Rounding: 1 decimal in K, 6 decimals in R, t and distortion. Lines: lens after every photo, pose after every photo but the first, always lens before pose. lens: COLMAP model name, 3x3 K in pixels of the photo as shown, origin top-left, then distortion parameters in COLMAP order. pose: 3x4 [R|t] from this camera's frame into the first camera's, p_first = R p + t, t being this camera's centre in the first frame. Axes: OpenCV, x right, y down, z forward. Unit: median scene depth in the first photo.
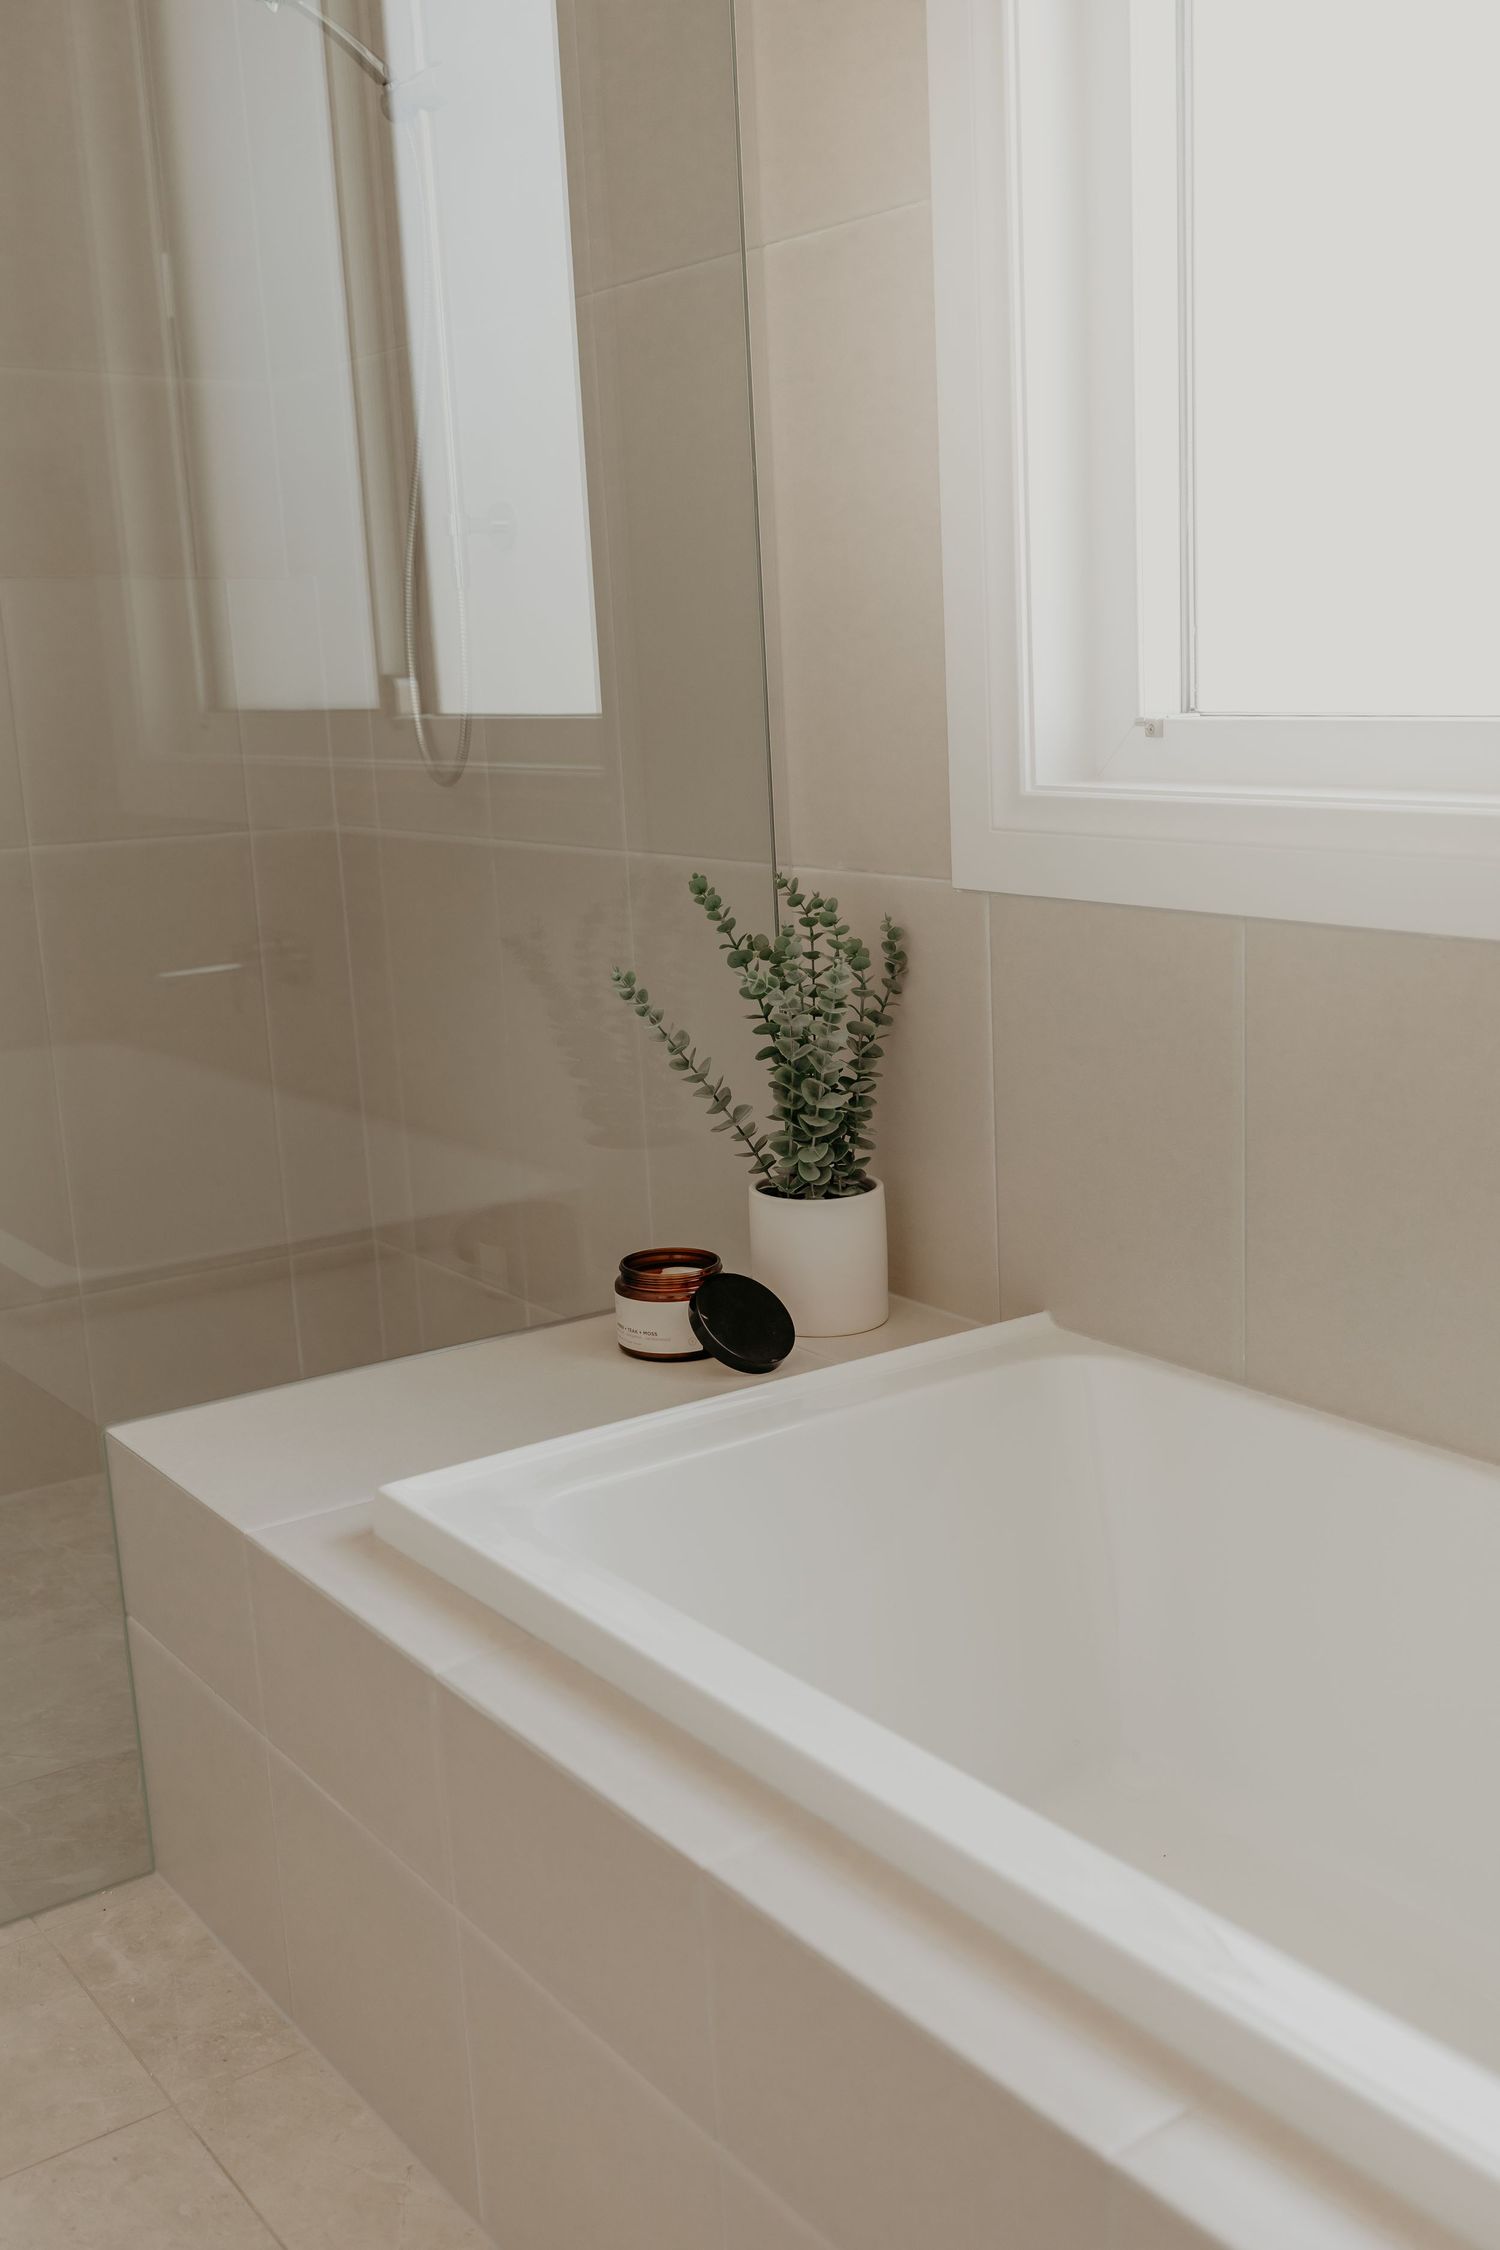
lens RADIAL K [[2224.6, 0, 750.0], [0, 2224.6, 1125.0], [0, 0, 1]] dist [-0.023135, -0.012284]
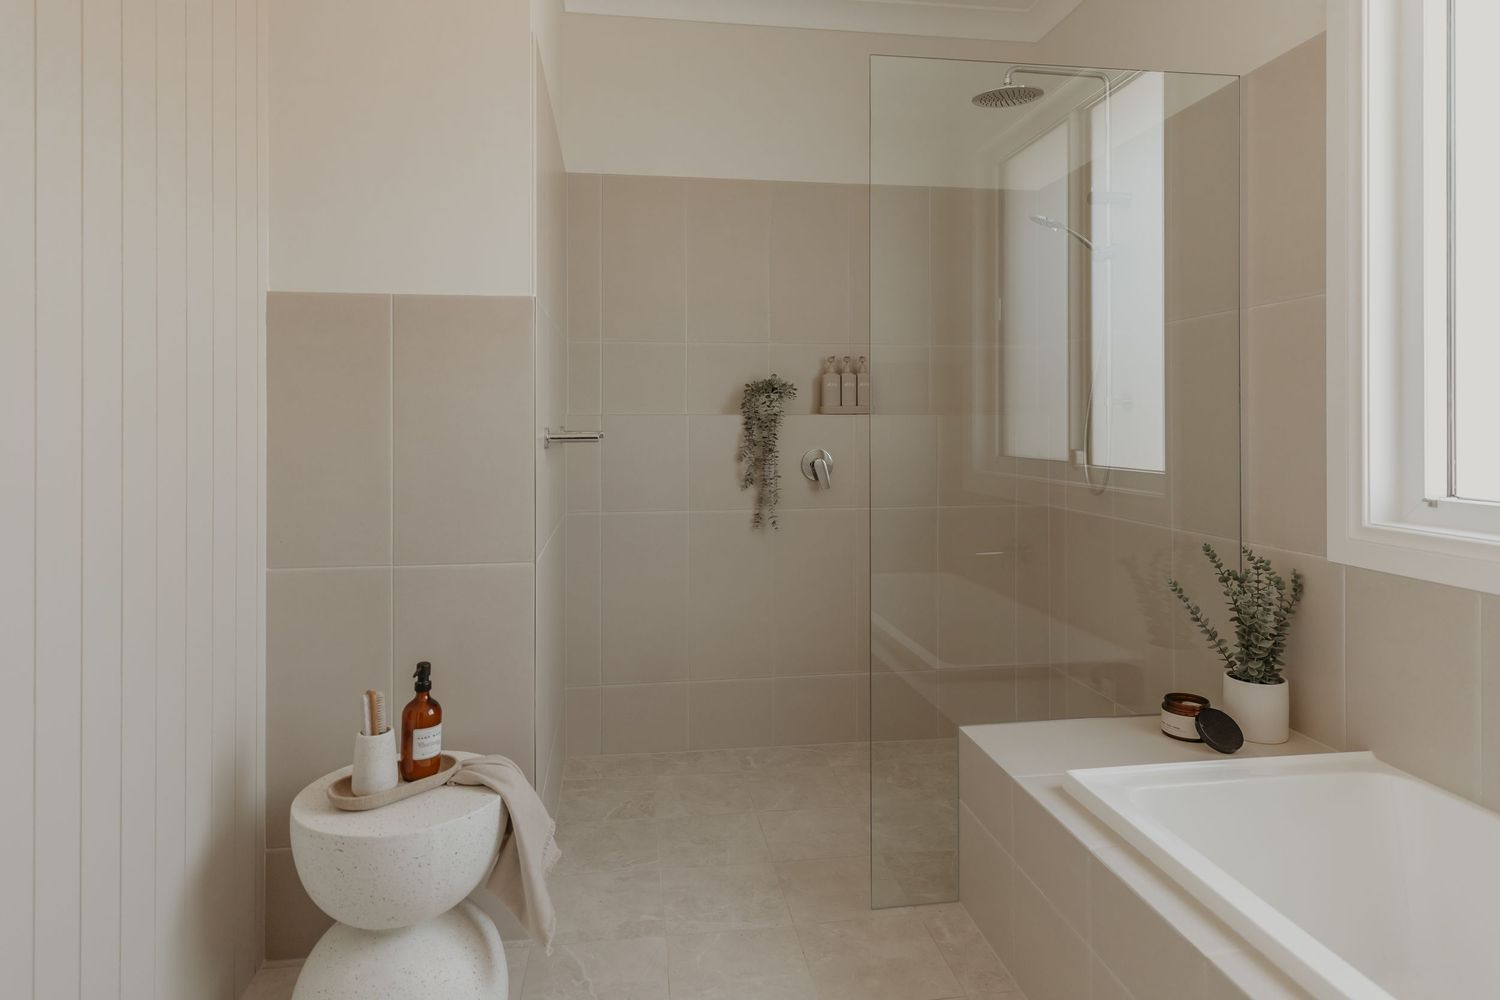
lens RADIAL K [[879.2, 0, 749.0], [0, 879.2, 439.4], [0, 0, 1]] dist [-0.000538, -0.000339]
pose [[0.882639, 0.040162, -0.468333, -0.019338], [-0.121903, 0.981812, -0.145547, -0.020579], [0.453969, 0.185557, 0.871482, -0.125398]]
